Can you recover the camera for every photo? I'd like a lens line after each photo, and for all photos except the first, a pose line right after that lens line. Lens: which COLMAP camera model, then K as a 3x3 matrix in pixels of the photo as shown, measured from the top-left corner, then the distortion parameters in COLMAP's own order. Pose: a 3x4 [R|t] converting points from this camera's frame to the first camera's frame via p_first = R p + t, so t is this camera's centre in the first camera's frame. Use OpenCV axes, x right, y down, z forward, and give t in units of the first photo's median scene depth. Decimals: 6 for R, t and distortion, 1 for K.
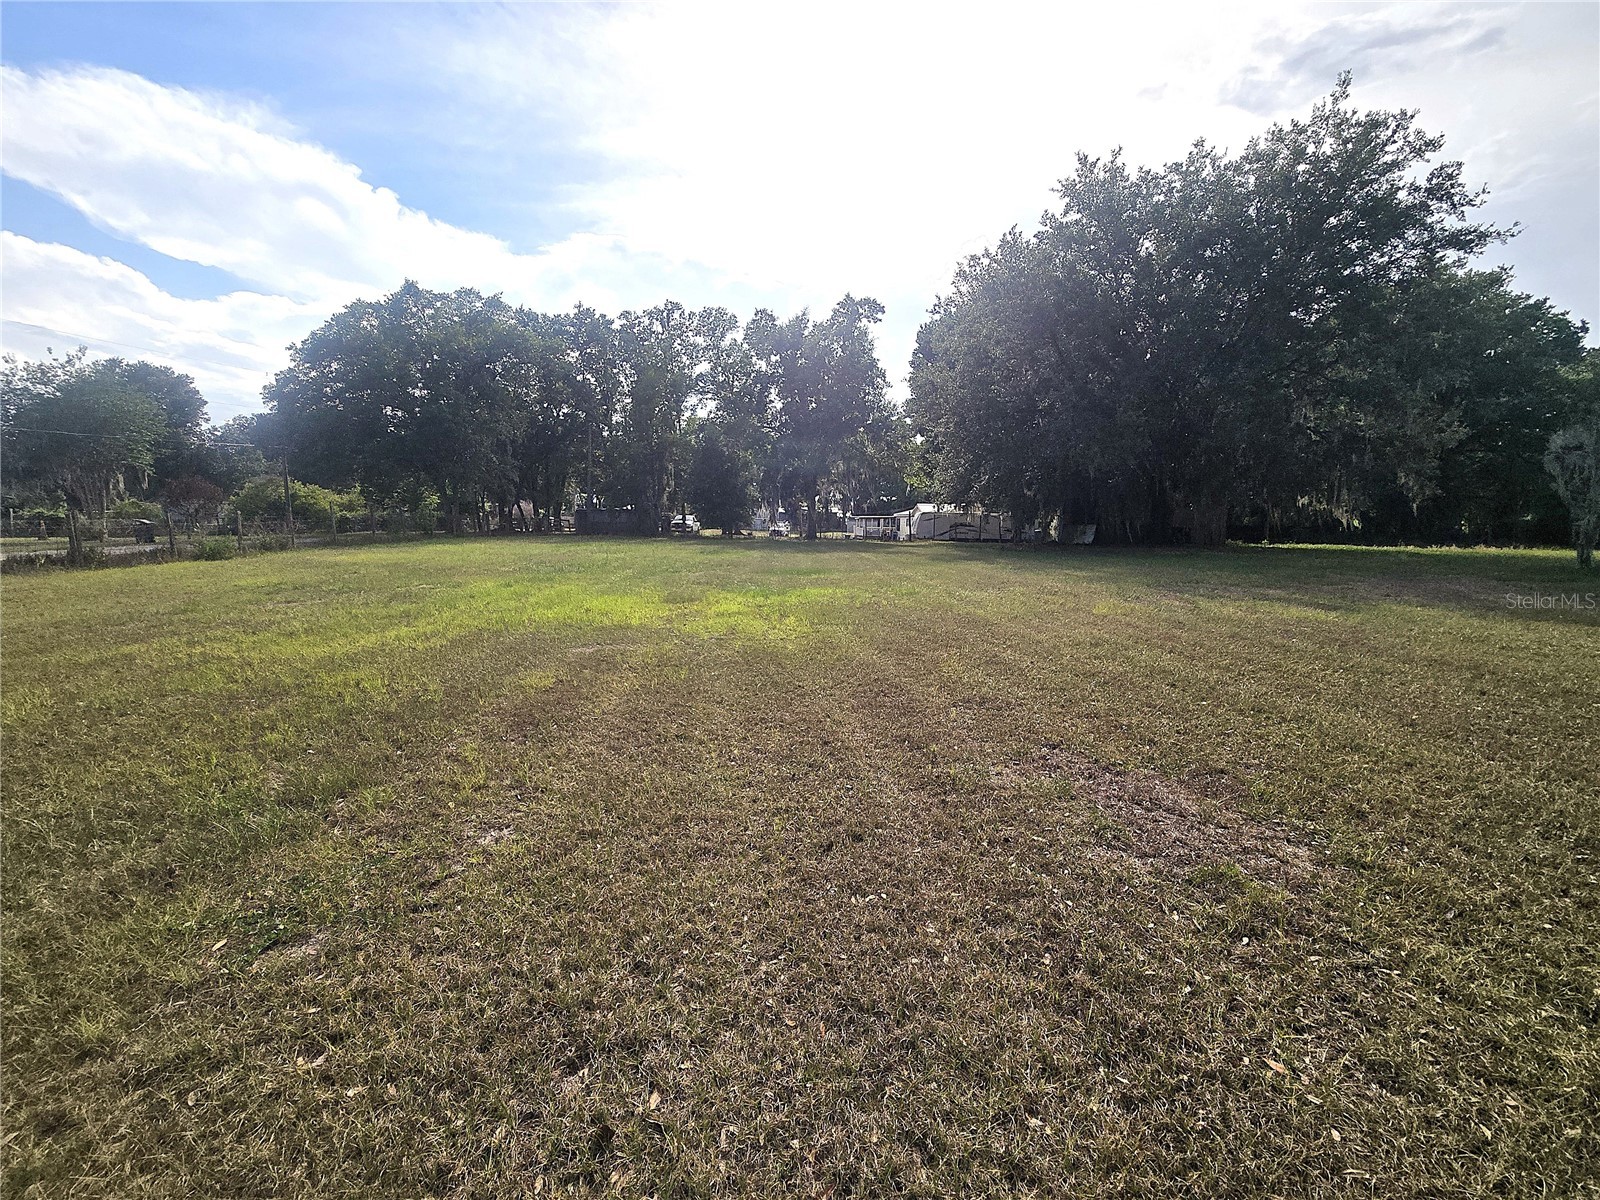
lens RADIAL K [[655.9, 0, 791.7], [0, 655.9, 600.7], [0, 0, 1]] dist [-0.001765, -0.000377]
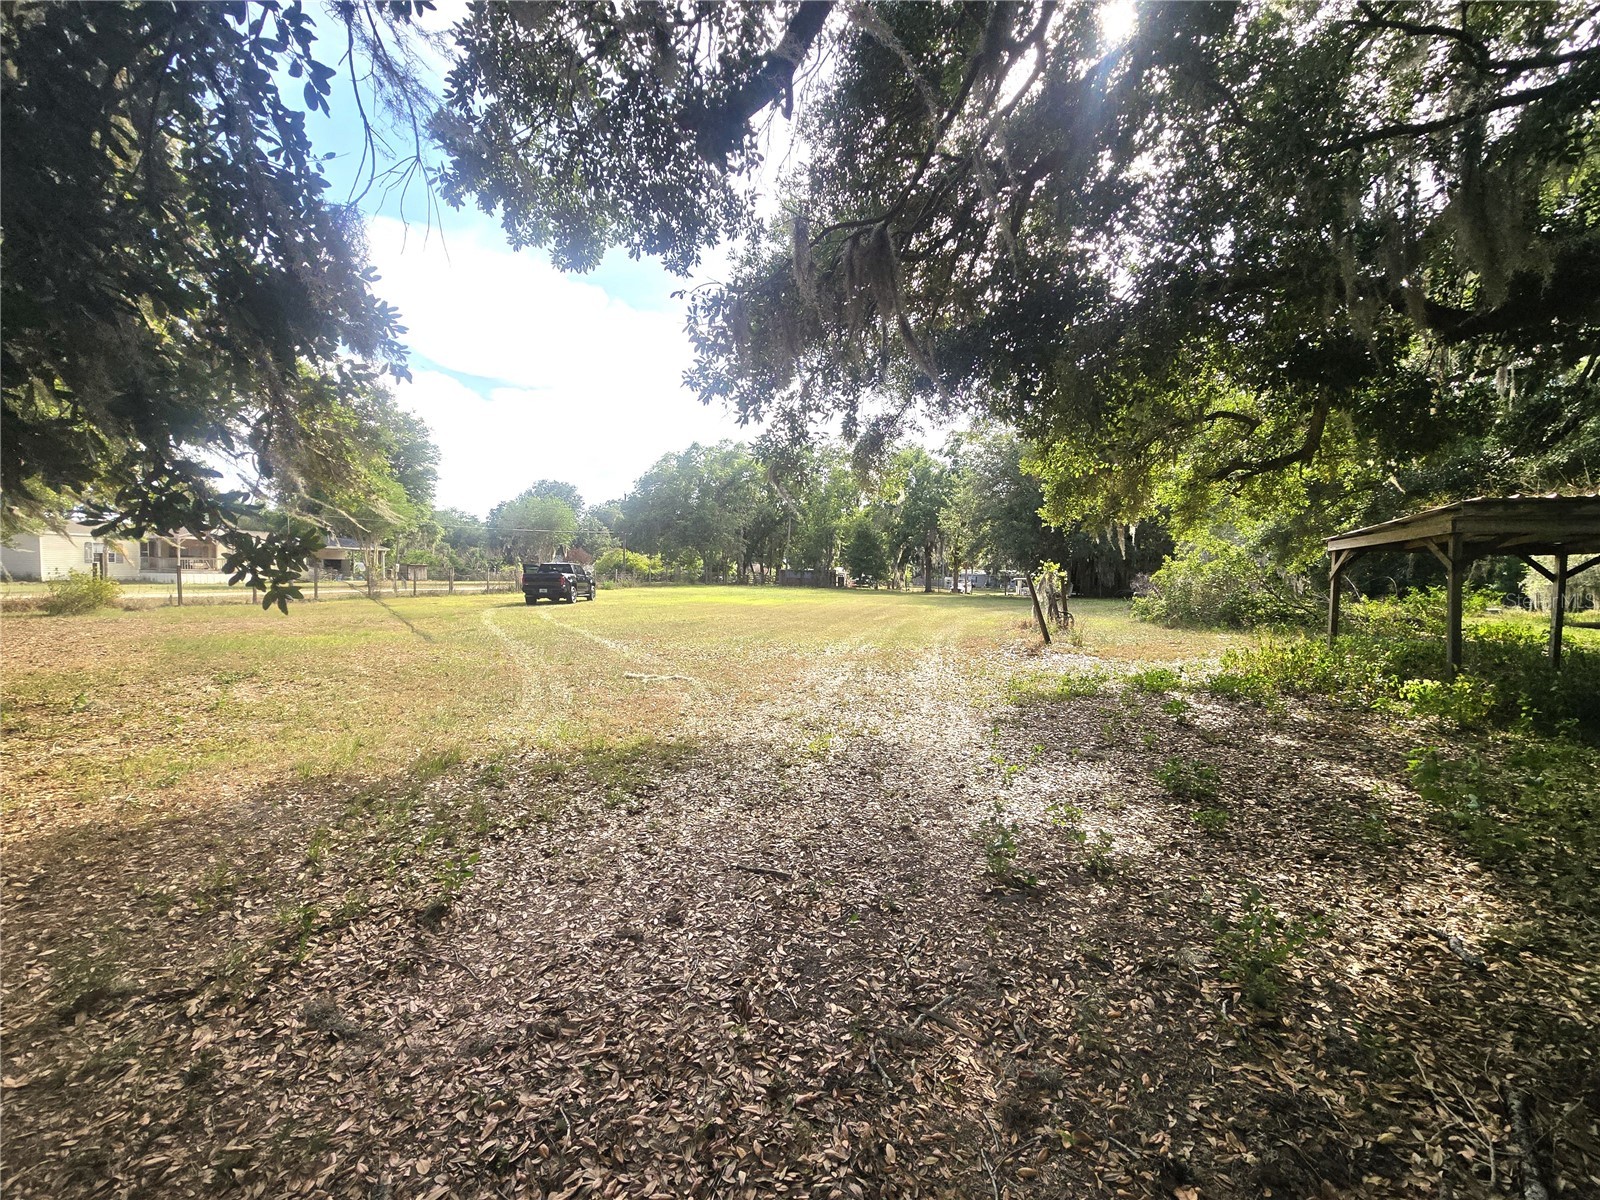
lens RADIAL K [[655.9, 0, 791.7], [0, 655.9, 600.7], [0, 0, 1]] dist [-0.001765, -0.000377]
pose [[0.932481, 0.029610, -0.360004, 0.241050], [-0.062731, 0.994765, -0.080666, 0.051939], [0.355731, 0.097803, 0.929457, -0.395218]]
